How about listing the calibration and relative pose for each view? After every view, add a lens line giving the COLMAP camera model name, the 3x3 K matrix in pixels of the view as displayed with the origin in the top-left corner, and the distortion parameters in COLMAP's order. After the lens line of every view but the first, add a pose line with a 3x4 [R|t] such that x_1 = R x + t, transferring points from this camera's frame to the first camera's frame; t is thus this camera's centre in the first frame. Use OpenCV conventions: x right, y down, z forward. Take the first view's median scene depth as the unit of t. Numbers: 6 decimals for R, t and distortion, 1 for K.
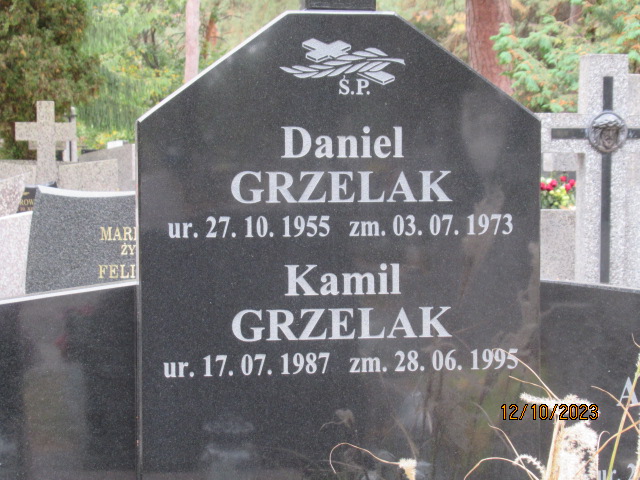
lens RADIAL K [[1635.6, 0, 319.3], [0, 1635.6, 243.1], [0, 0, 1]] dist [0.299623, 0.000000]
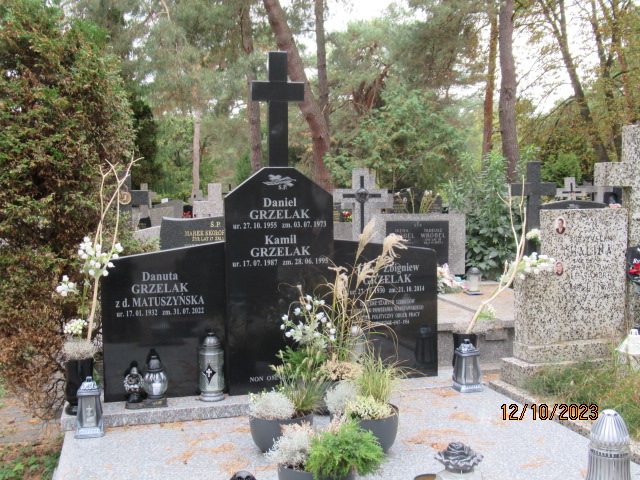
lens RADIAL K [[734.5, 0, 319.4], [0, 734.5, 240.3], [0, 0, 1]] dist [-0.000629, 0.000000]
pose [[0.995291, -0.017936, 0.095259, -0.055865], [0.018120, 0.999835, -0.001068, 0.027395], [-0.095224, 0.002789, 0.995452, -0.650304]]
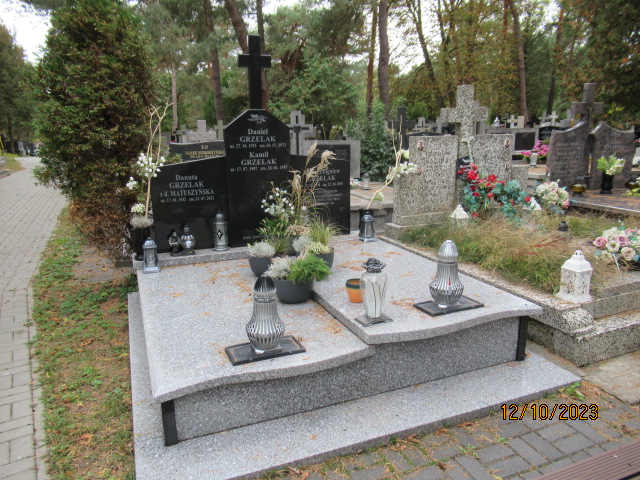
lens RADIAL K [[477.4, 0, 321.1], [0, 477.4, 239.2], [0, 0, 1]] dist [0.004282, -0.011831]
pose [[0.974177, -0.061300, 0.217307, -0.166199], [0.024977, 0.985791, 0.166110, 0.043925], [-0.224402, -0.156393, 0.961865, -0.816438]]
